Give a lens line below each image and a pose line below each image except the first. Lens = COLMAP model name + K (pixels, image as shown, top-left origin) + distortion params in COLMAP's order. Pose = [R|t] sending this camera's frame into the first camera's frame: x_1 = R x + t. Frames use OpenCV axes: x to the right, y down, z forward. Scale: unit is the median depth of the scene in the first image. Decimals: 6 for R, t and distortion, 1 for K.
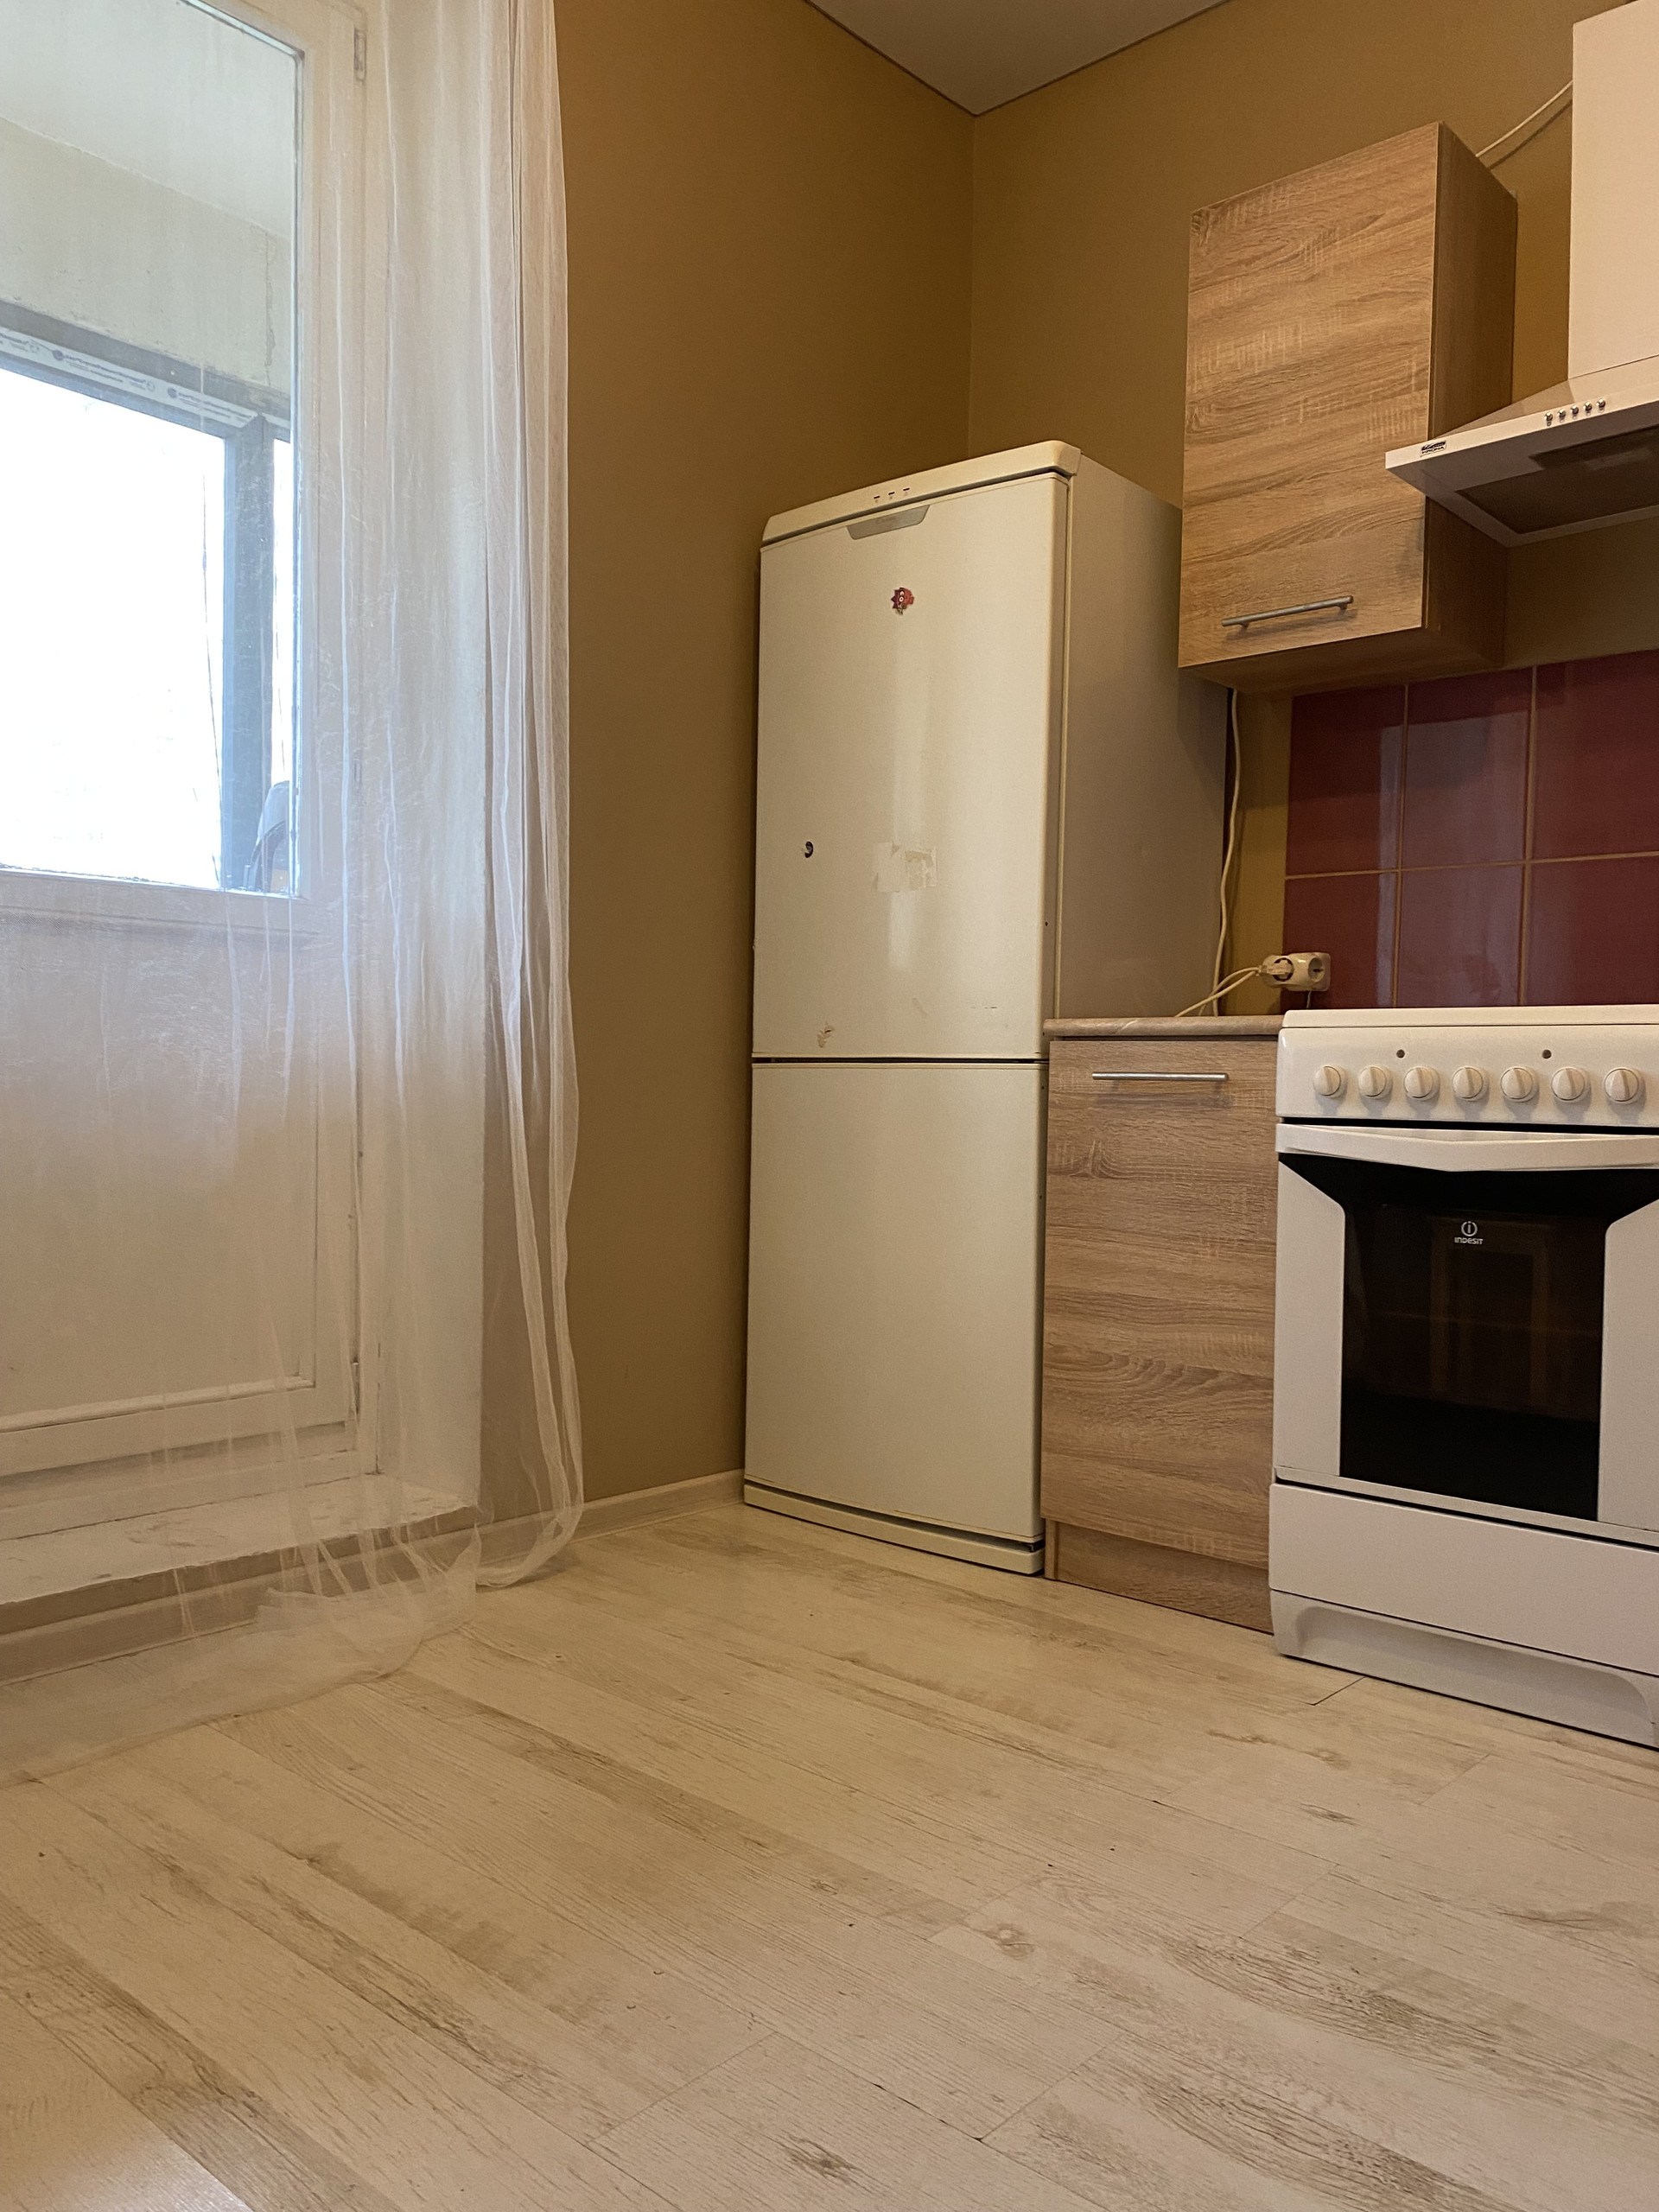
lens RADIAL K [[1677.8, 0, 842.9], [0, 1677.8, 1124.4], [0, 0, 1]] dist [0.049744, -0.054841]
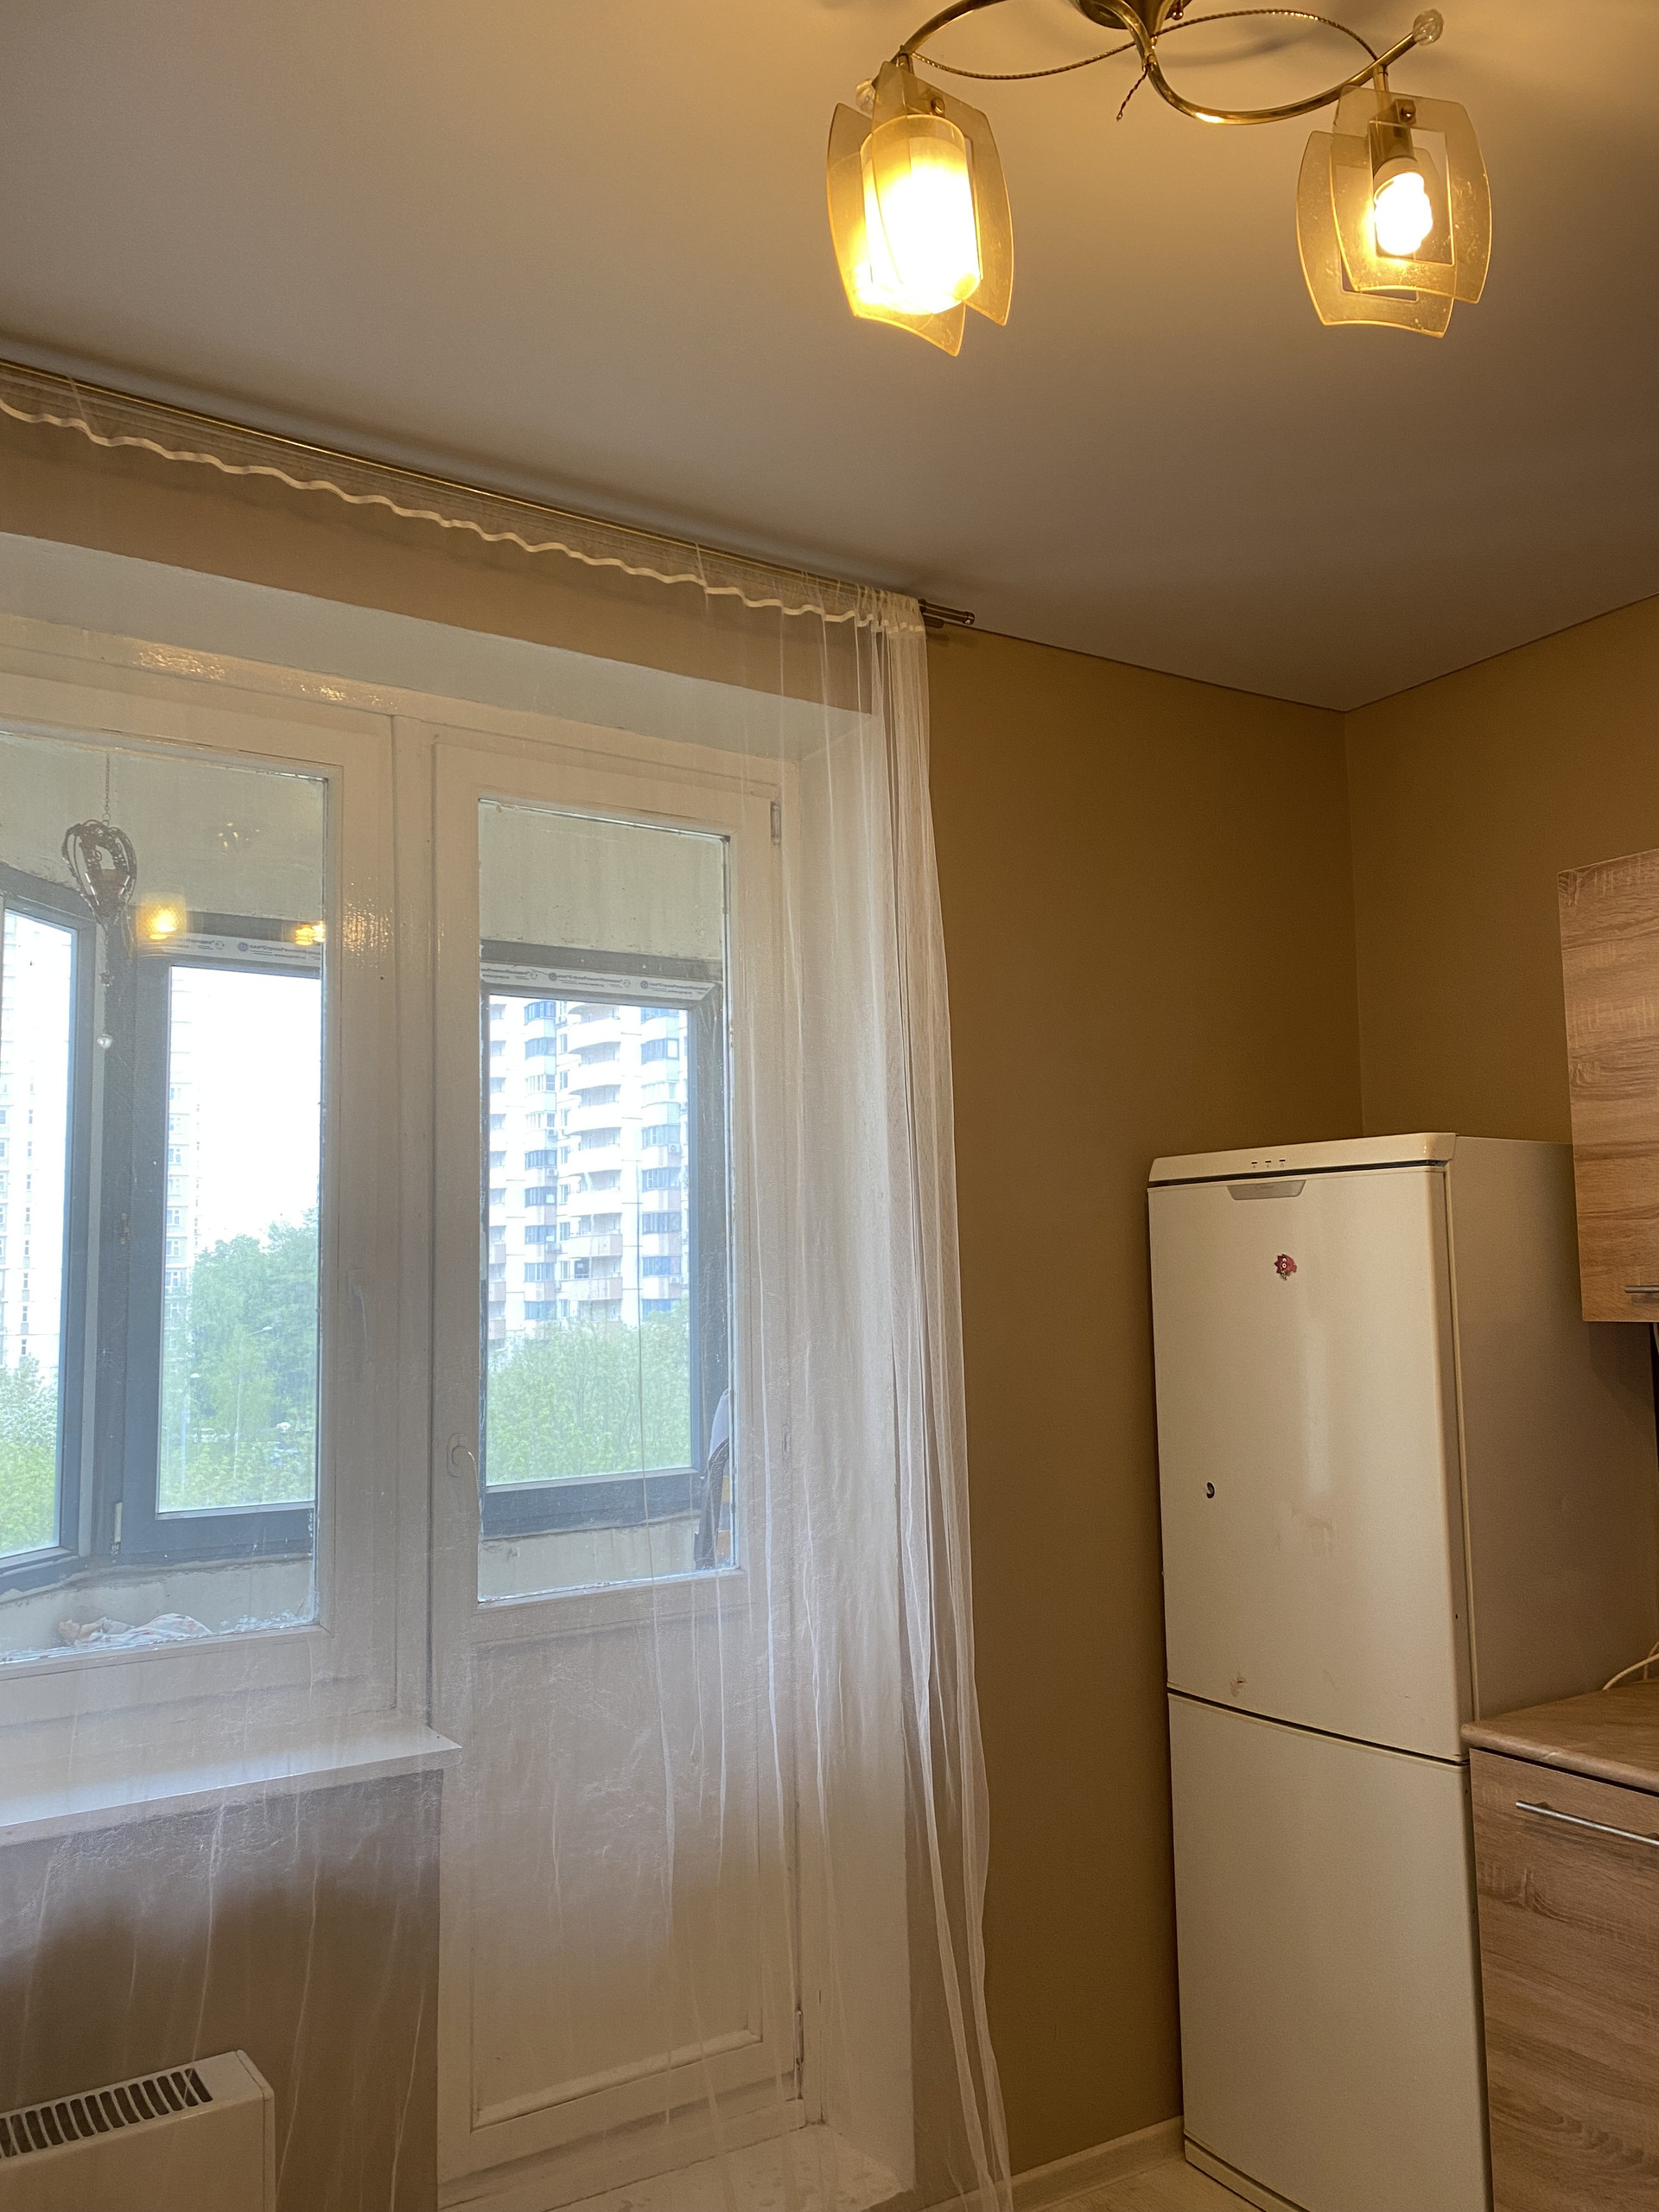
lens RADIAL K [[1677.8, 0, 842.6], [0, 1677.8, 1106.2], [0, 0, 1]] dist [0.049744, -0.054841]
pose [[0.959622, -0.063392, -0.274056, 0.066528], [0.029228, 0.991473, -0.126993, -0.296239], [0.279769, 0.113856, 0.953292, -0.071189]]
